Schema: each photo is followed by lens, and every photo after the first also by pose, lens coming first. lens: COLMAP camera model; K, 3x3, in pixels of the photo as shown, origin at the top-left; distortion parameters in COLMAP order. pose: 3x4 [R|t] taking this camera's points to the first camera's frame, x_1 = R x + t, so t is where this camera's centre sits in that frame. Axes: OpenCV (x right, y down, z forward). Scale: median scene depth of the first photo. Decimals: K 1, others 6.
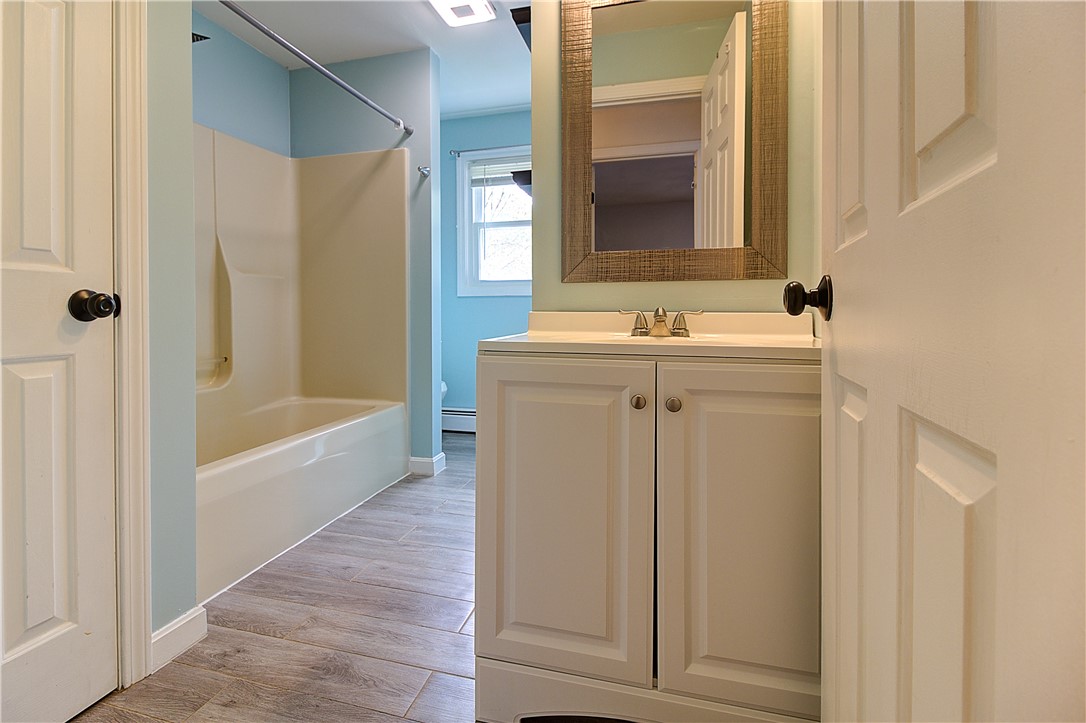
lens RADIAL K [[506.2, 0, 535.2], [0, 506.2, 333.1], [0, 0, 1]] dist [0.018566, -0.000207]
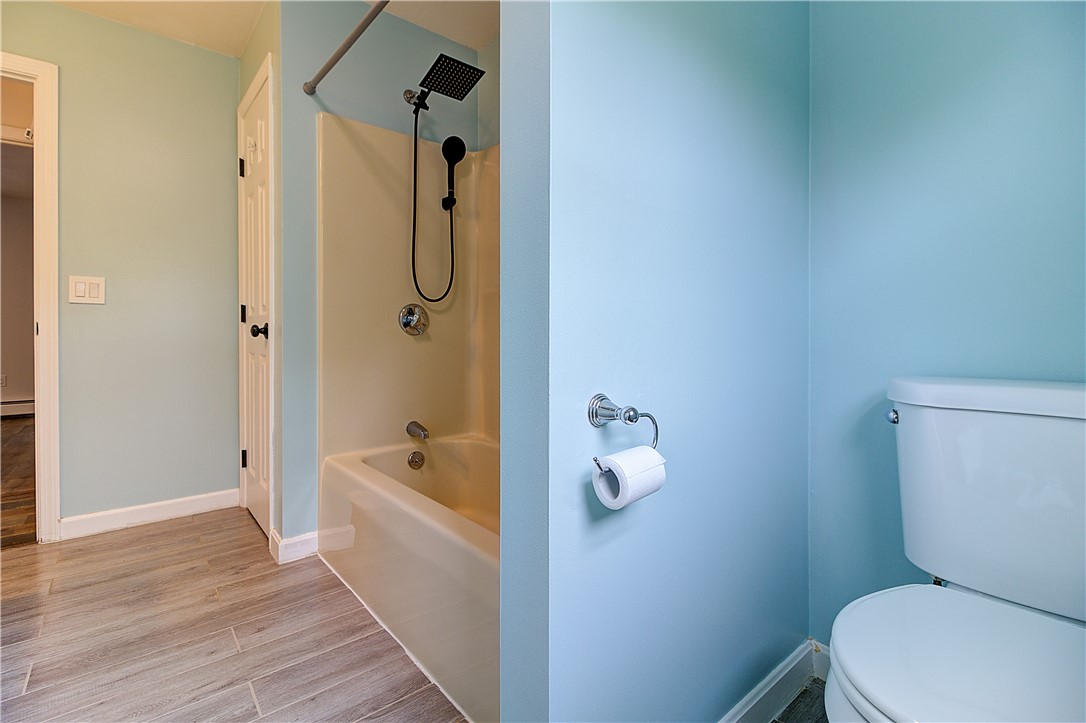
lens RADIAL K [[495.0, 0, 546.1], [0, 495.0, 340.0], [0, 0, 1]] dist [0.001012, -0.001326]
pose [[-0.577350, 0.006526, -0.816470, 0.043336], [-0.035291, 0.998834, 0.032938, -0.096426], [0.815734, 0.047831, -0.576447, 2.254398]]
